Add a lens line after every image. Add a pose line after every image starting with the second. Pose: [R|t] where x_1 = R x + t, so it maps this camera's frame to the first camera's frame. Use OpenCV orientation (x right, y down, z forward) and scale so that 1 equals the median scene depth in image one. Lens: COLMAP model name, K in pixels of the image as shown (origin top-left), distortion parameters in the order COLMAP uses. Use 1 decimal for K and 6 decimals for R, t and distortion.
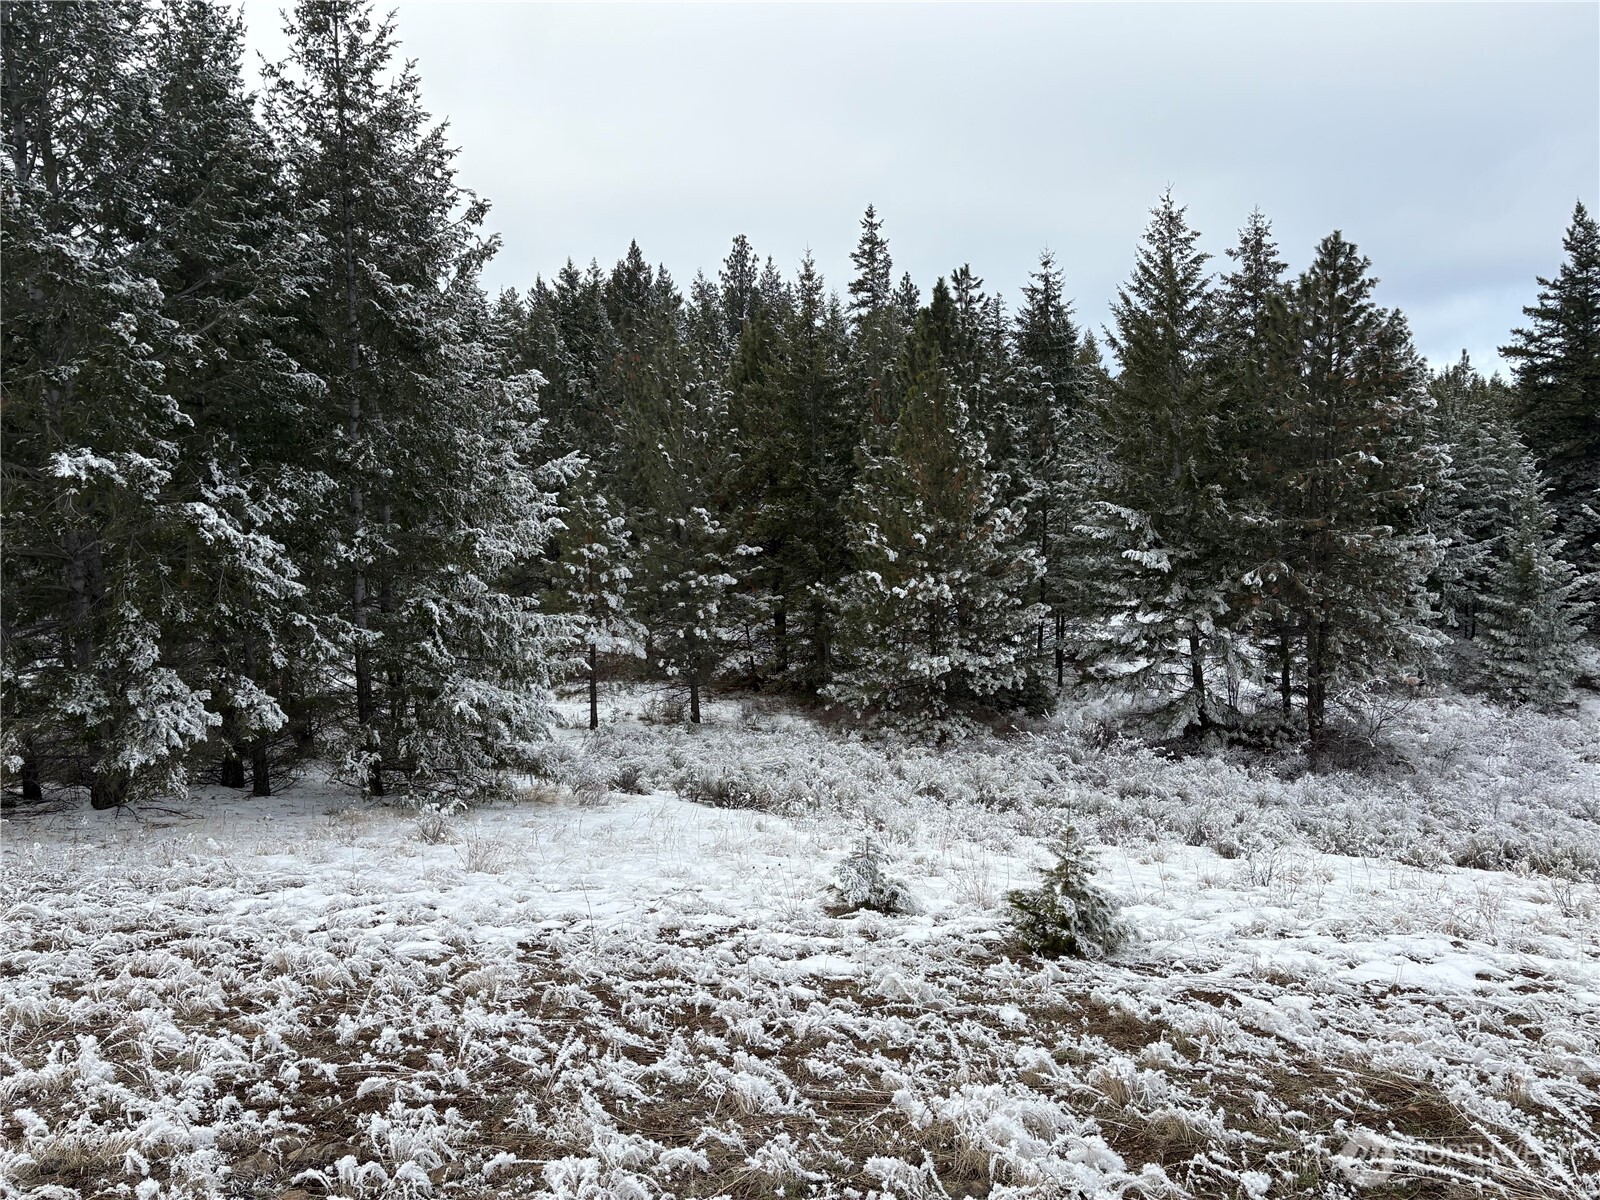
lens RADIAL K [[1219.1, 0, 800.0], [0, 1219.1, 600.0], [0, 0, 1]] dist [0.100701, -0.170363]
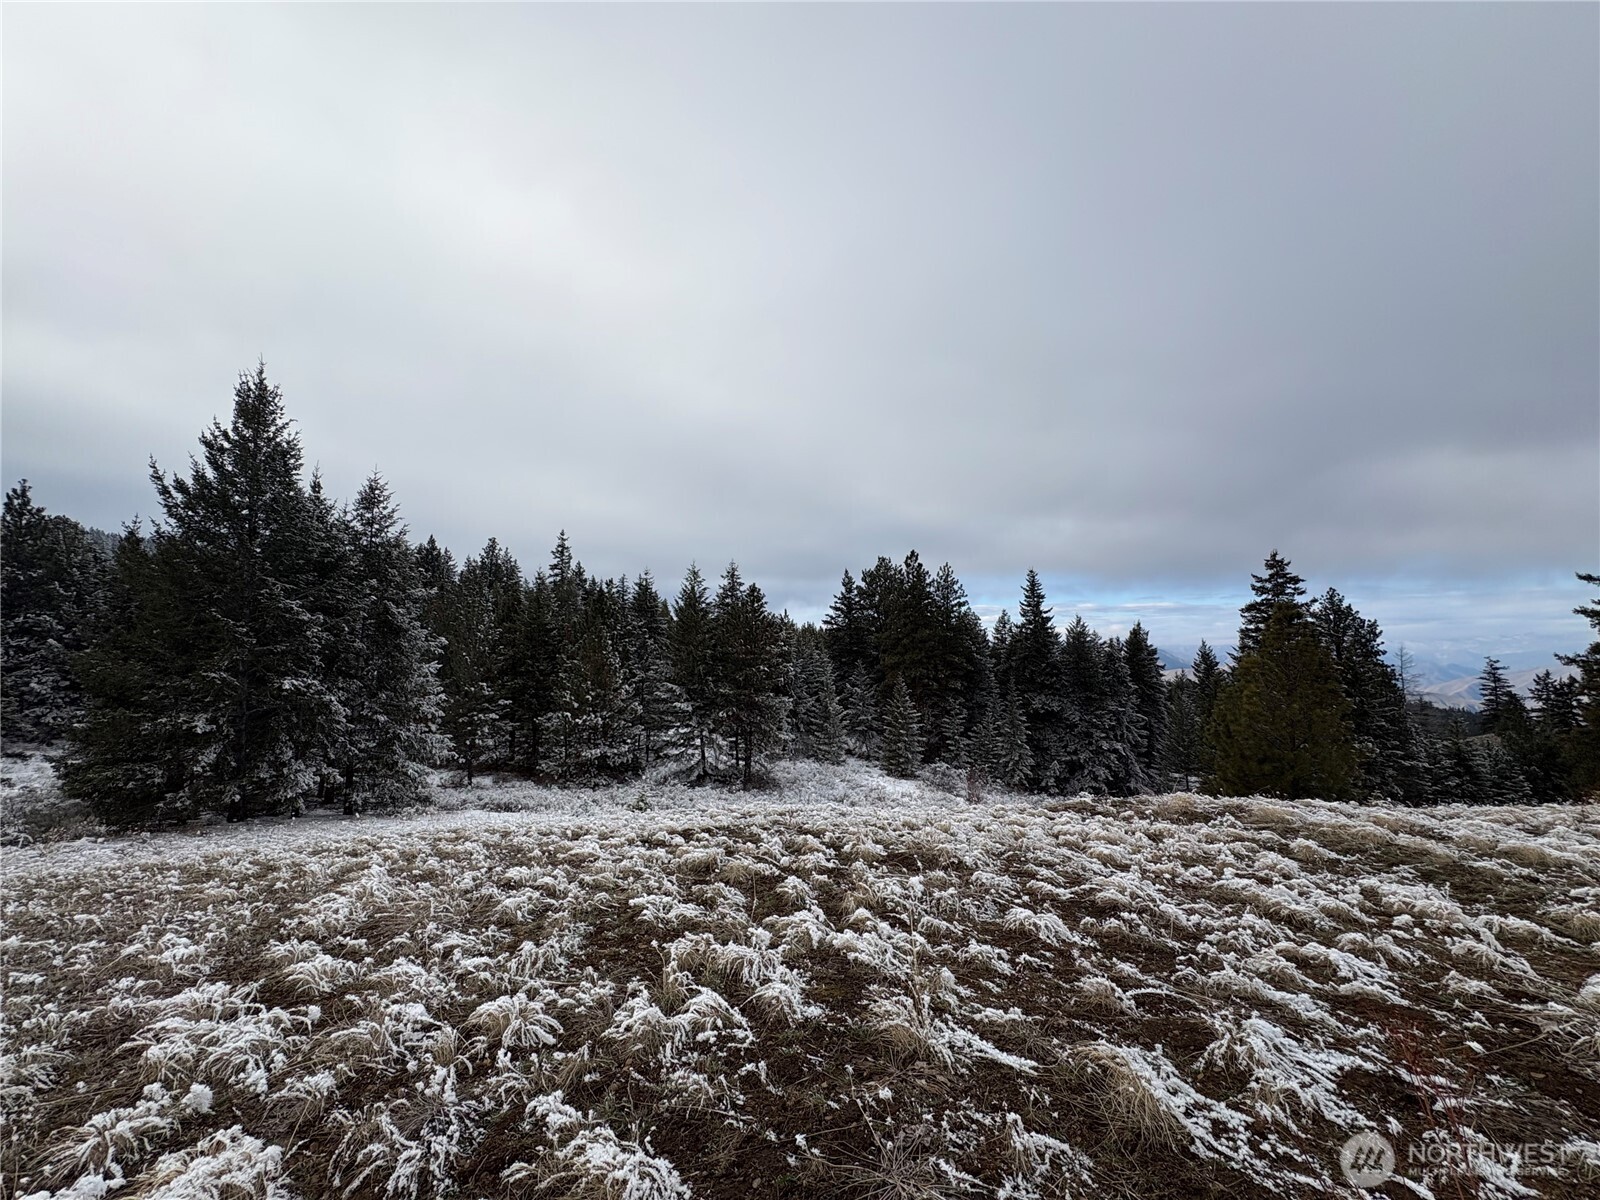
lens RADIAL K [[645.1, 0, 800.0], [0, 645.1, 600.0], [0, 0, 1]] dist [-0.000225, 0.000254]
pose [[0.907566, 0.064315, 0.414956, -0.054907], [0.012622, 0.983576, -0.180054, -0.006785], [-0.419721, 0.168648, 0.891848, -0.282034]]
